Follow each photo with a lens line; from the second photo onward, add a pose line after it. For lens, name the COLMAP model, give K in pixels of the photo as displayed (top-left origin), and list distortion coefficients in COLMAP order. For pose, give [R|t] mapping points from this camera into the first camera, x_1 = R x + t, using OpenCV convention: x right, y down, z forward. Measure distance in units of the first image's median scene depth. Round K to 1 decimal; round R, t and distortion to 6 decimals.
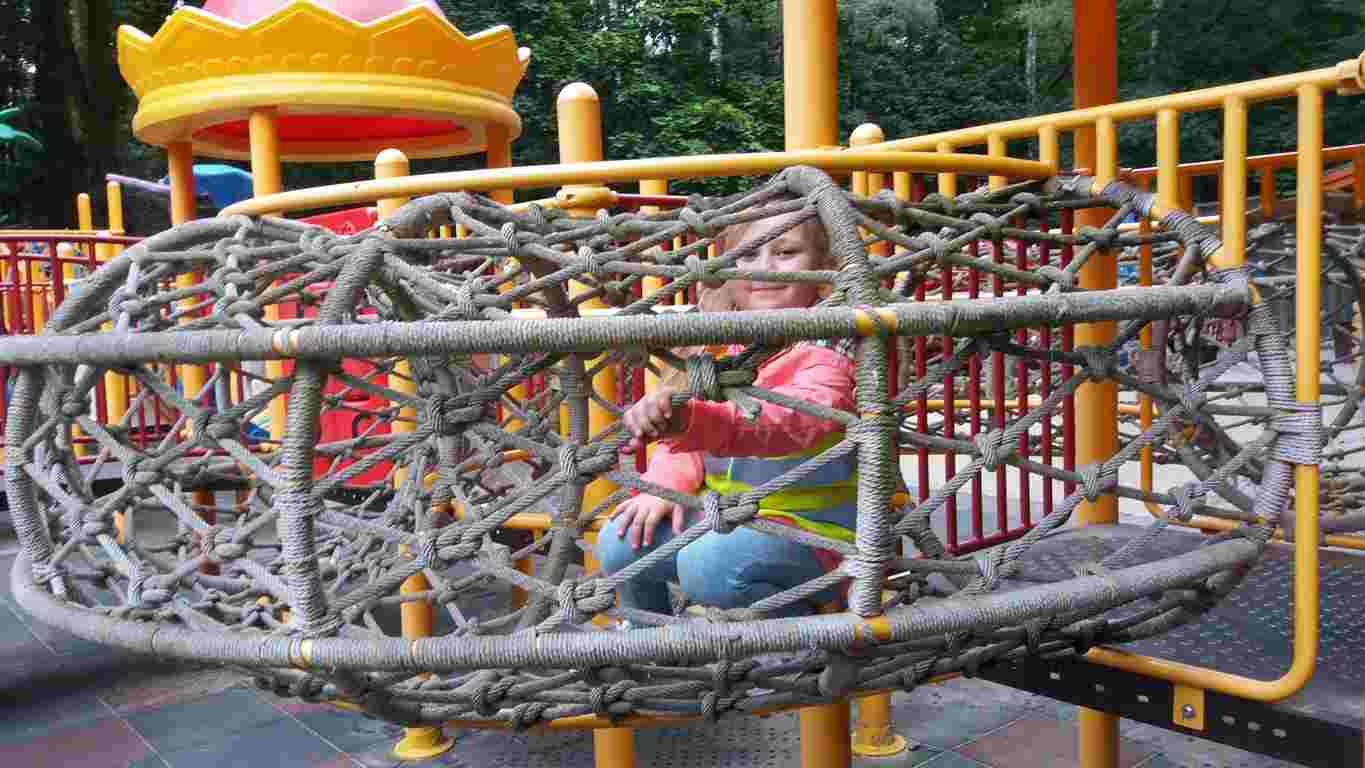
lens RADIAL K [[1145.7, 0, 682.5], [0, 1145.7, 384.0], [0, 0, 1]] dist [0.033450, -0.109868]
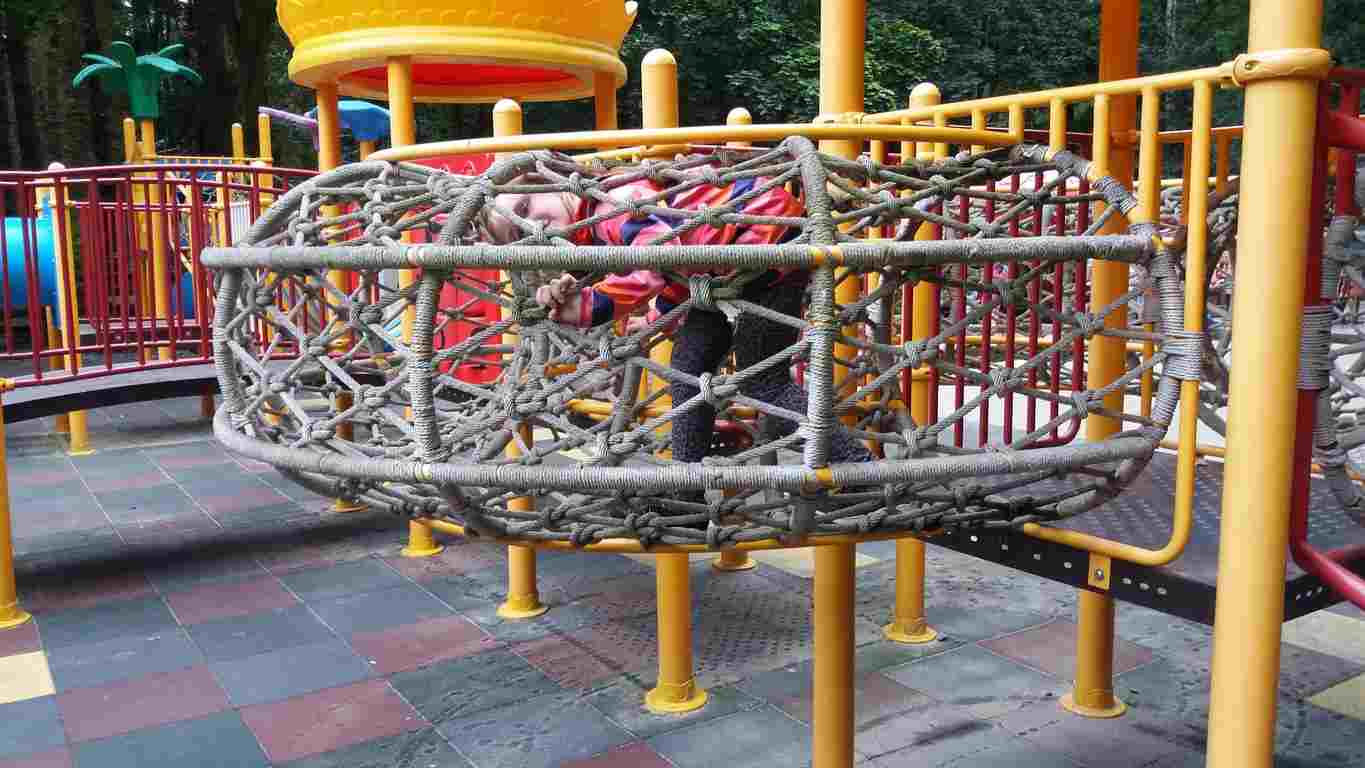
lens RADIAL K [[1137.8, 0, 688.0], [0, 1137.8, 410.8], [0, 0, 1]] dist [0.128331, -0.356166]
pose [[0.994315, 0.045460, -0.096284, 0.105639], [-0.037985, 0.996222, 0.078092, 0.023194], [0.099471, -0.073990, 0.992286, -0.303310]]
